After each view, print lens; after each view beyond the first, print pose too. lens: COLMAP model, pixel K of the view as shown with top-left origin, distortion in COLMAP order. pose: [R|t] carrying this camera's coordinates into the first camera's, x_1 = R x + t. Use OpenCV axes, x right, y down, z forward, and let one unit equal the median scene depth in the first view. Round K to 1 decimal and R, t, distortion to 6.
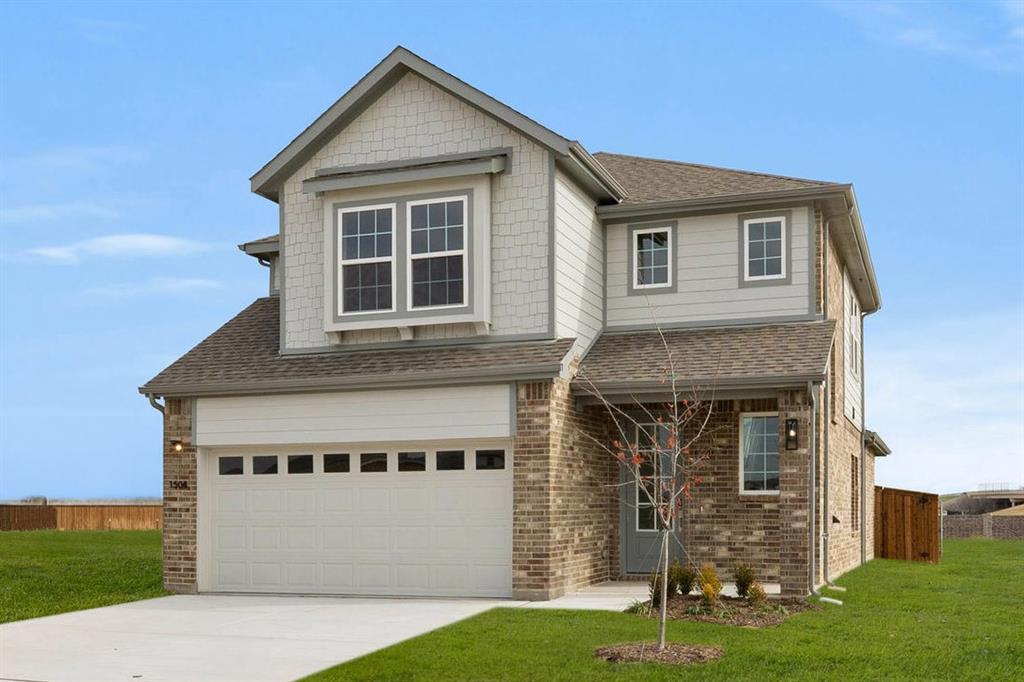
lens RADIAL K [[452.3, 0, 511.8], [0, 452.3, 326.8], [0, 0, 1]] dist [0.011491, -0.000226]
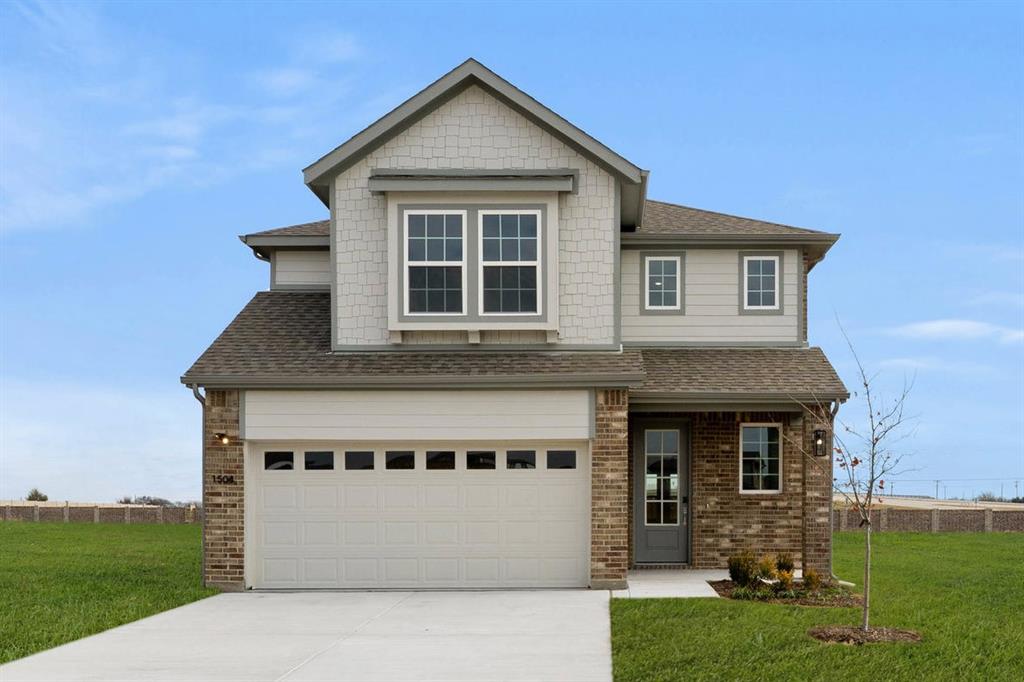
lens RADIAL K [[417.1, 0, 508.7], [0, 417.1, 343.1], [0, 0, 1]] dist [0.010244, 0.000006]
pose [[0.987581, 0.058749, 0.145714, -0.281626], [-0.060431, 0.998147, 0.007142, 0.016481], [-0.145025, -0.015859, 0.989301, 0.039959]]
